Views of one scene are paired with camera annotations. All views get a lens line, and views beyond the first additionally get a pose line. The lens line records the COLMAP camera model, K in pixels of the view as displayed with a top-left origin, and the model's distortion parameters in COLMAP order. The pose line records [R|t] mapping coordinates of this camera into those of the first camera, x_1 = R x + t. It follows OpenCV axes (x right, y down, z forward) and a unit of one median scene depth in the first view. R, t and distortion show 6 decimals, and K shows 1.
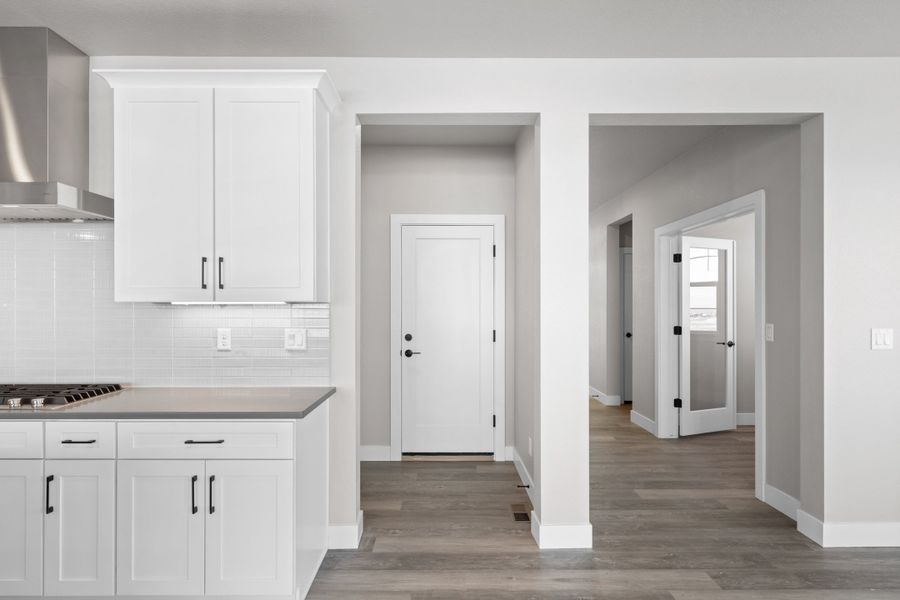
lens RADIAL K [[474.2, 0, 456.8], [0, 474.2, 306.2], [0, 0, 1]] dist [0.004225, -0.001781]
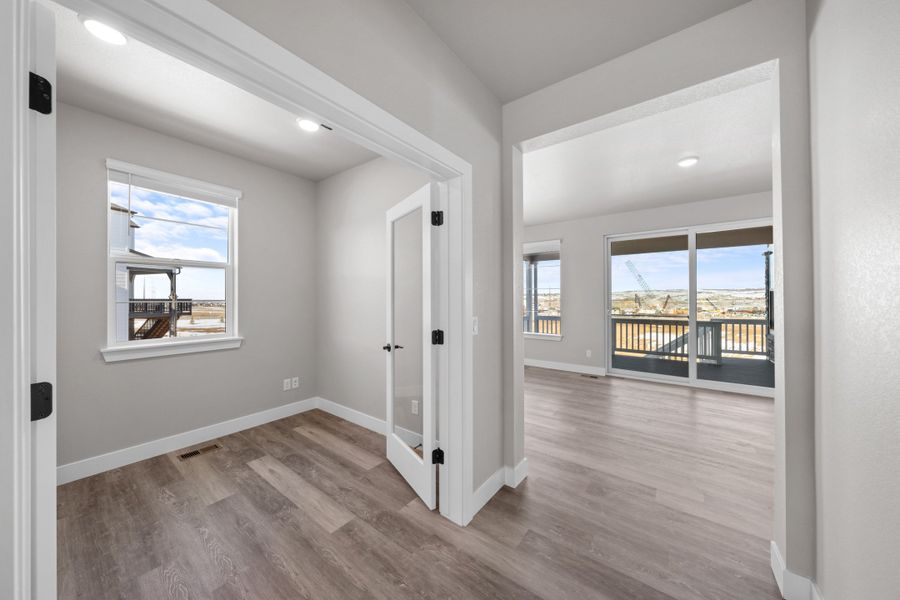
lens RADIAL K [[311.0, 0, 442.1], [0, 311.0, 296.3], [0, 0, 1]] dist [-0.005118, 0.000066]
pose [[-0.774769, 0.007583, 0.632199, 0.402804], [0.001721, 0.999950, -0.009885, 0.004372], [-0.632242, -0.006570, -0.774743, 1.889955]]
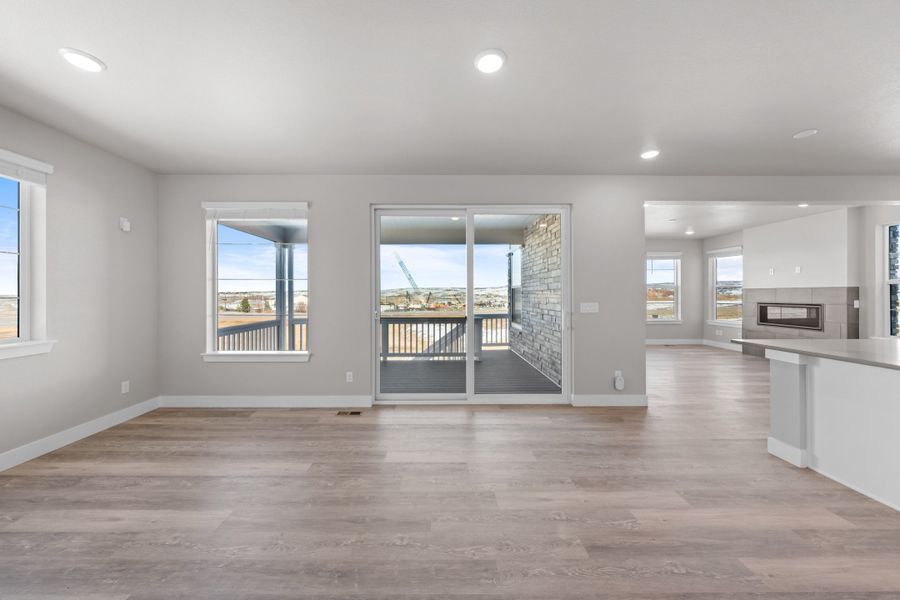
lens RADIAL K [[311.0, 0, 448.2], [0, 311.0, 294.3], [0, 0, 1]] dist [-0.005118, 0.000066]
pose [[-0.999971, 0.004845, -0.005906, 0.523288], [0.004864, 0.999983, -0.003163, 0.002819], [0.005890, -0.003192, -0.999978, 1.051007]]
